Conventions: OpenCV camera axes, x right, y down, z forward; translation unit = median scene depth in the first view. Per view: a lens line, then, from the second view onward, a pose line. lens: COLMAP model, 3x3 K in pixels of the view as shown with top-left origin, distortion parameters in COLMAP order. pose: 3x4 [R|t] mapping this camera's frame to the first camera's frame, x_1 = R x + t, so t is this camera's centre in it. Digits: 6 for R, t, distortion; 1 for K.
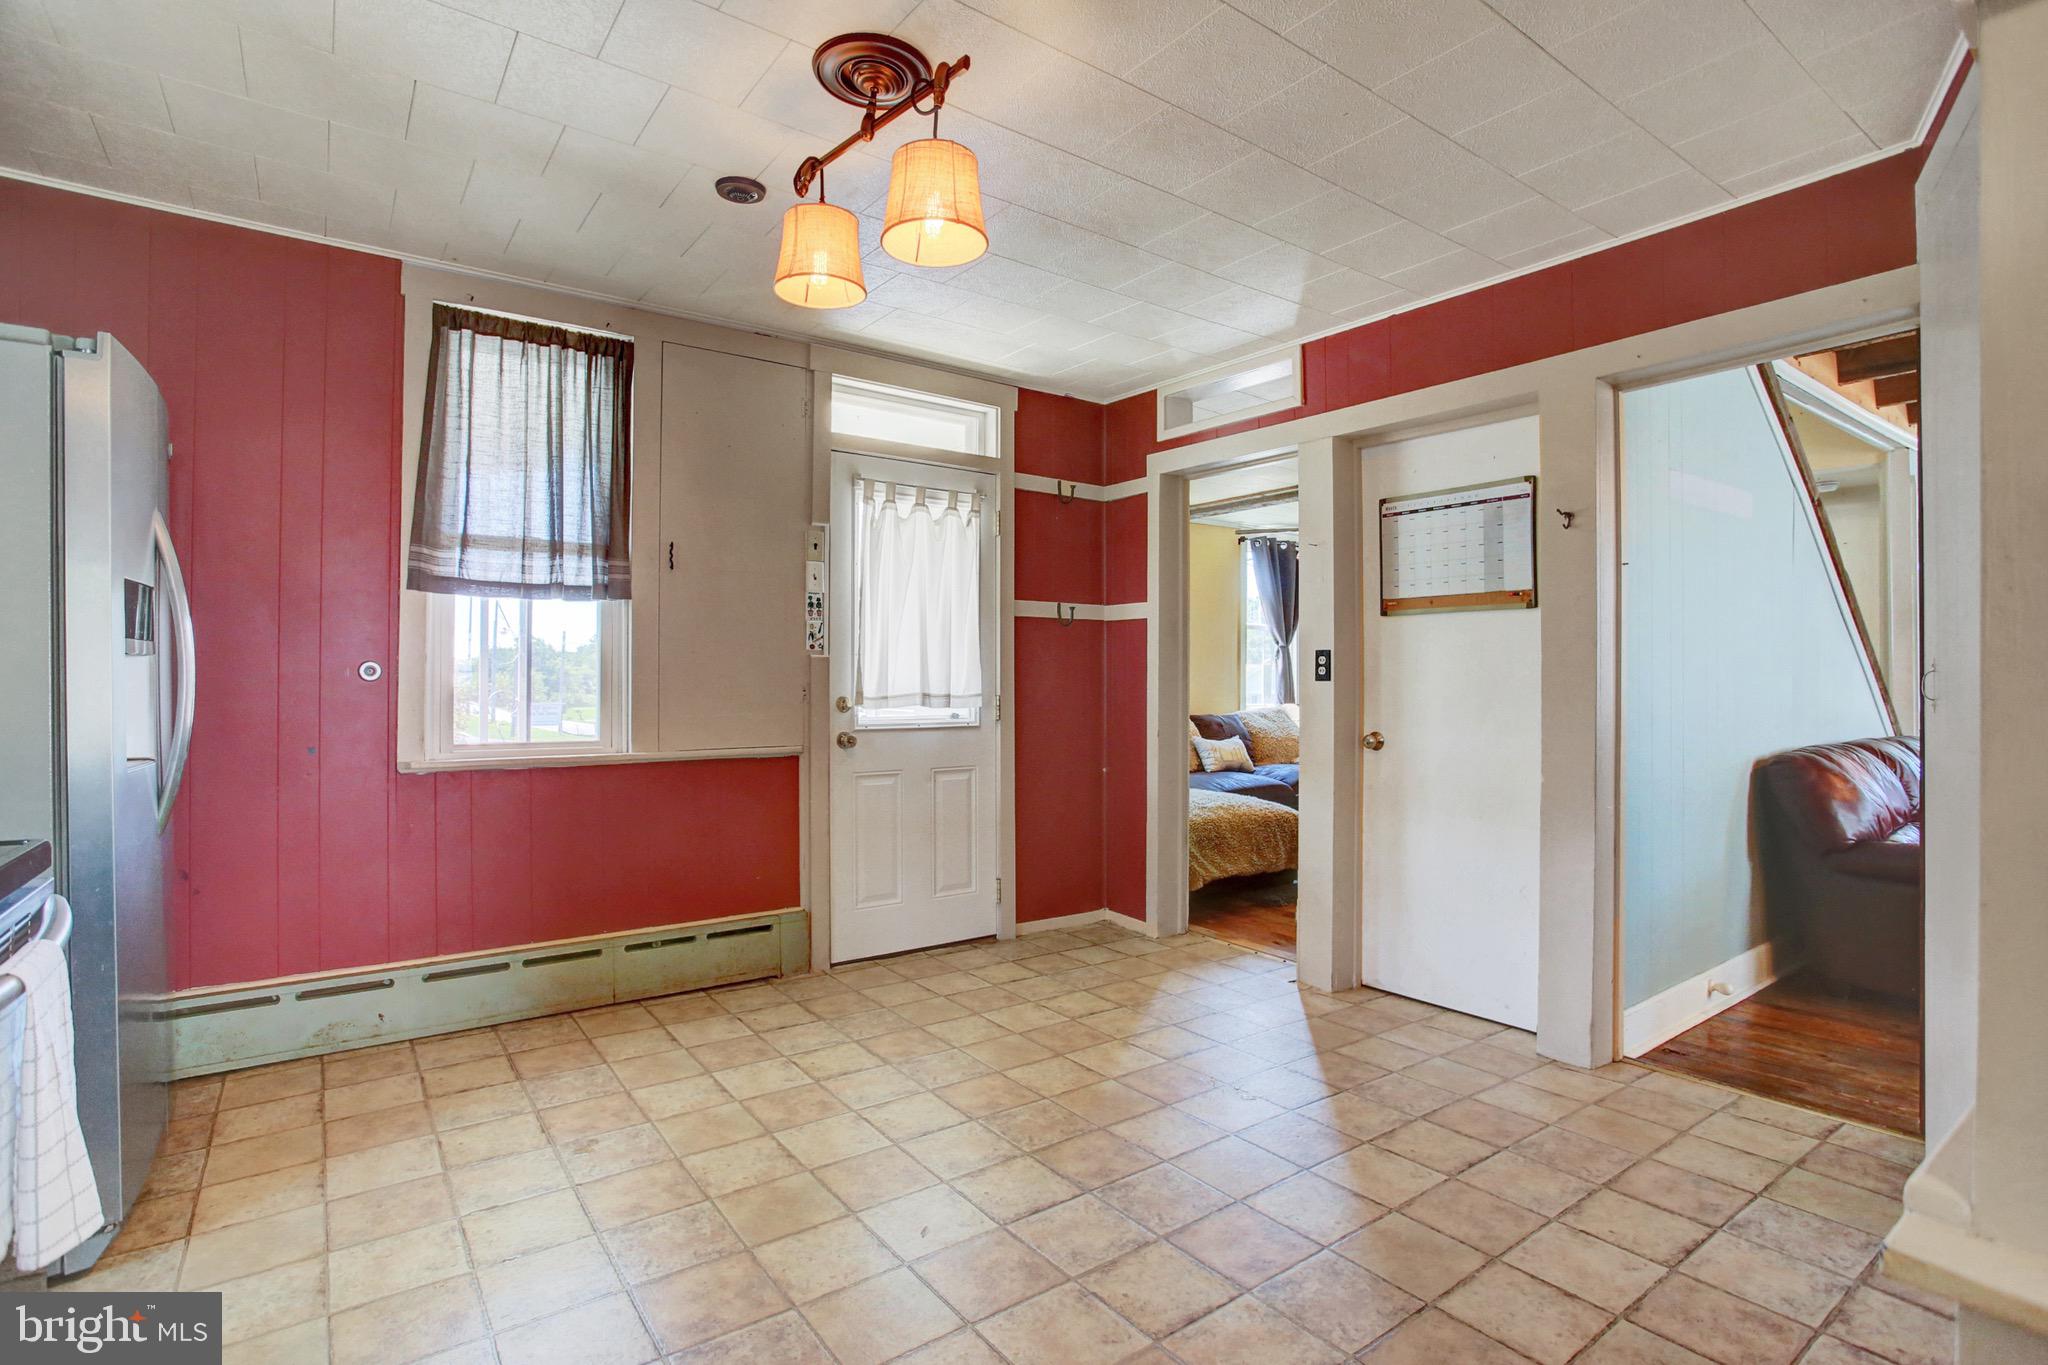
lens RADIAL K [[1005.8, 0, 1027.1], [0, 1005.8, 677.3], [0, 0, 1]] dist [-0.050711, 0.009514]
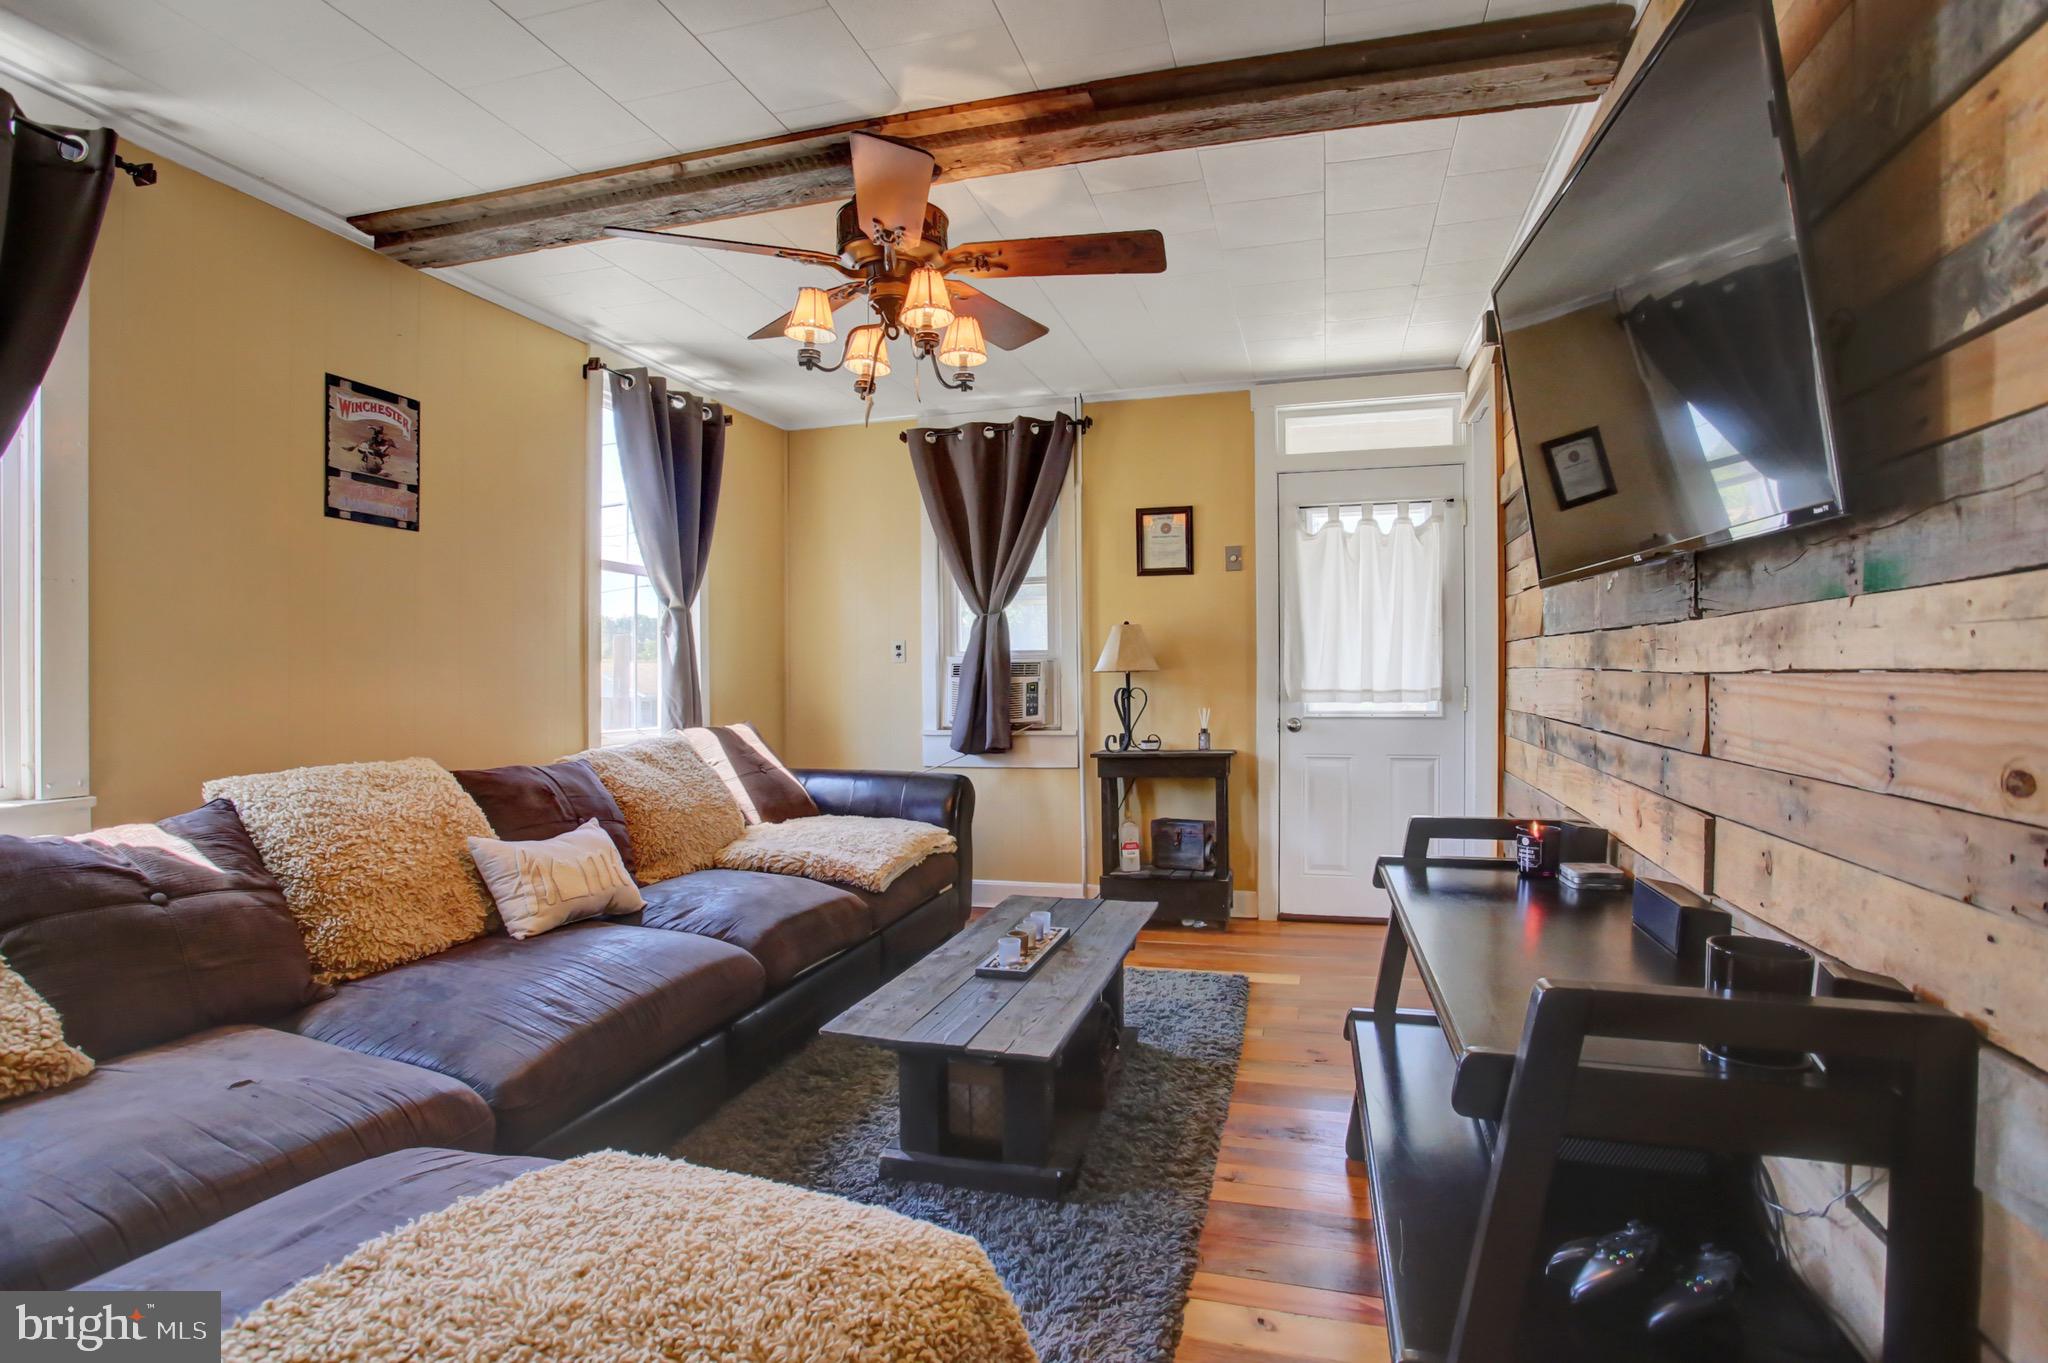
lens RADIAL K [[1005.8, 0, 1030.3], [0, 1005.8, 687.9], [0, 0, 1]] dist [-0.050711, 0.009514]
pose [[0.784960, -0.010482, 0.619458, 0.101282], [0.005385, 0.999935, 0.010096, 0.003315], [-0.619523, -0.004589, 0.784965, 0.582276]]
